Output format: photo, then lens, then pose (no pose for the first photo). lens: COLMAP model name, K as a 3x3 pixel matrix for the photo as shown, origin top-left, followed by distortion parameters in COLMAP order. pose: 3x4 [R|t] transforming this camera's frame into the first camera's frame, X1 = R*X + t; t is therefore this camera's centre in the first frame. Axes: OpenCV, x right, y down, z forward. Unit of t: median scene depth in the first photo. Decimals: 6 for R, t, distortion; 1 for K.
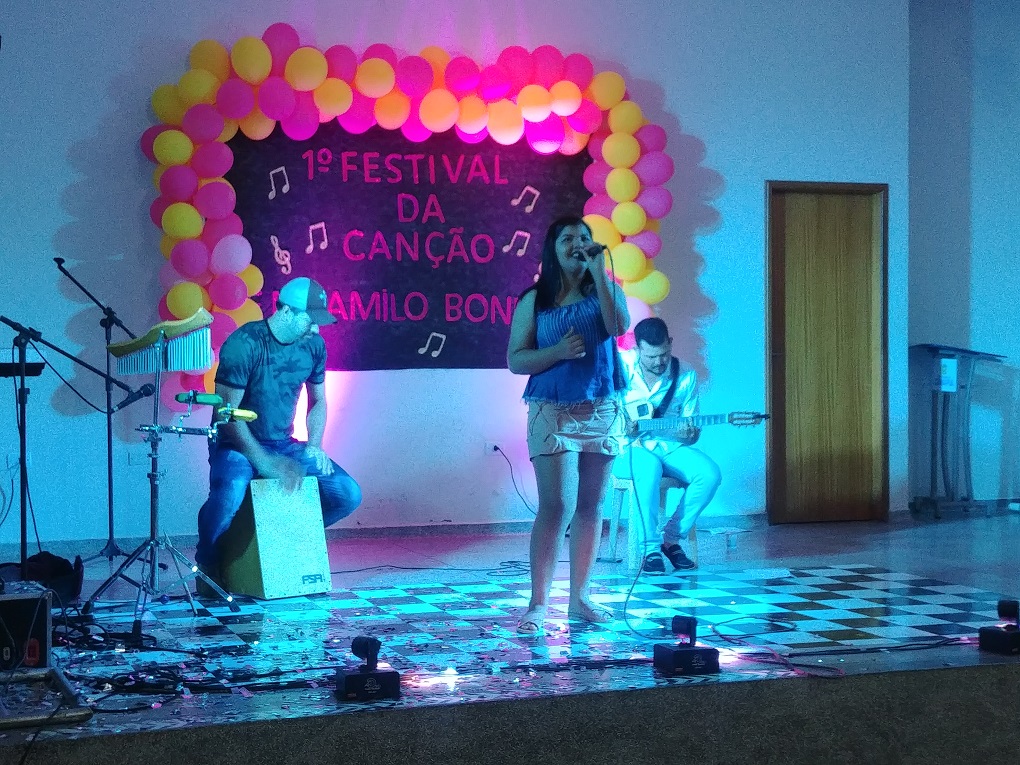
lens RADIAL K [[1606.4, 0, 498.0], [0, 1606.4, 383.5], [0, 0, 1]] dist [0.158607, -0.095841]
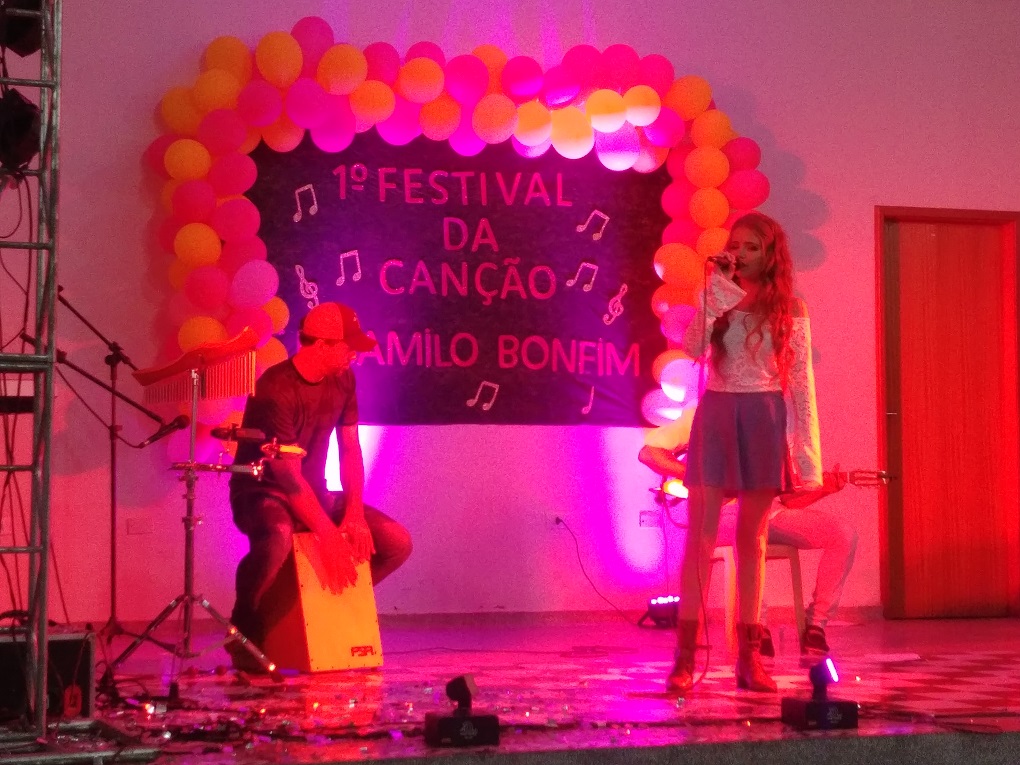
lens RADIAL K [[2064.6, 0, 487.7], [0, 2064.6, 381.6], [0, 0, 1]] dist [0.129302, 0.090629]
pose [[0.999989, 0.002335, -0.004051, -0.034623], [-0.002587, 0.997976, -0.063541, 0.037612], [0.003894, 0.063551, 0.997971, -0.078191]]
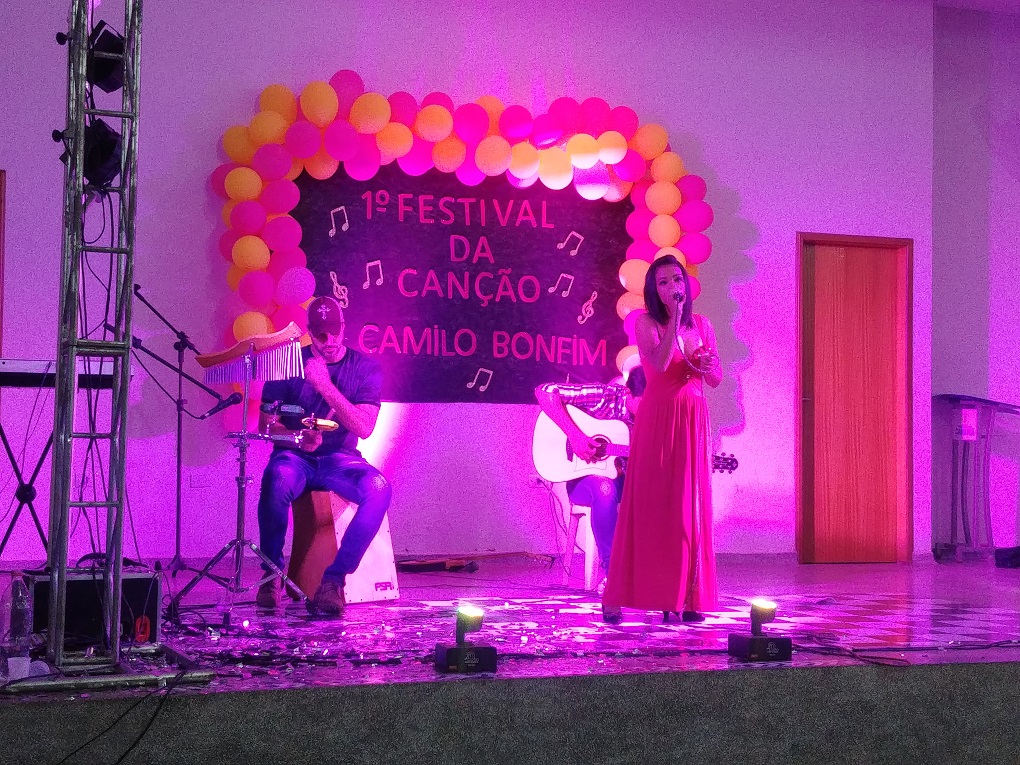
lens RADIAL K [[1606.4, 0, 498.0], [0, 1606.4, 383.5], [0, 0, 1]] dist [0.158607, -0.095841]
pose [[0.999767, 0.018352, 0.011340, -0.041581], [-0.017725, 0.998432, -0.053104, 0.033870], [-0.012297, 0.052891, 0.998525, -0.039336]]
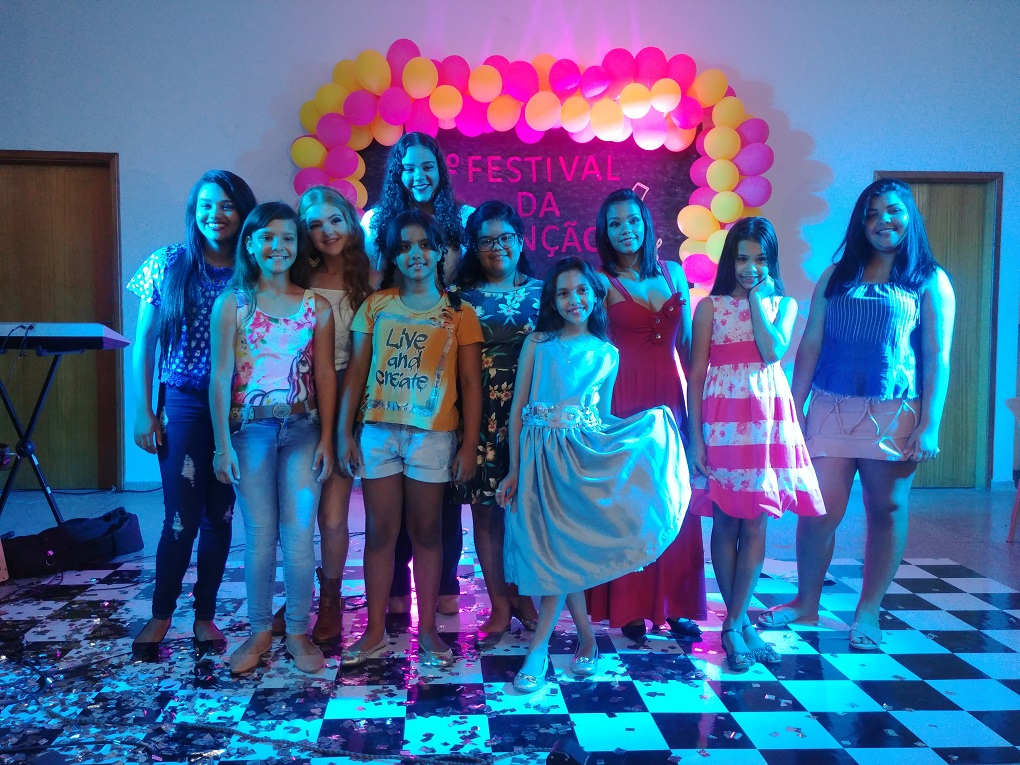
lens RADIAL K [[896.6, 0, 501.9], [0, 896.6, 385.2], [0, 0, 1]] dist [0.119221, -0.151397]
pose [[0.960126, 0.023602, -0.278571, 0.109935], [-0.011811, 0.998965, 0.043930, -0.008195], [0.279320, -0.038888, 0.959410, 0.377442]]
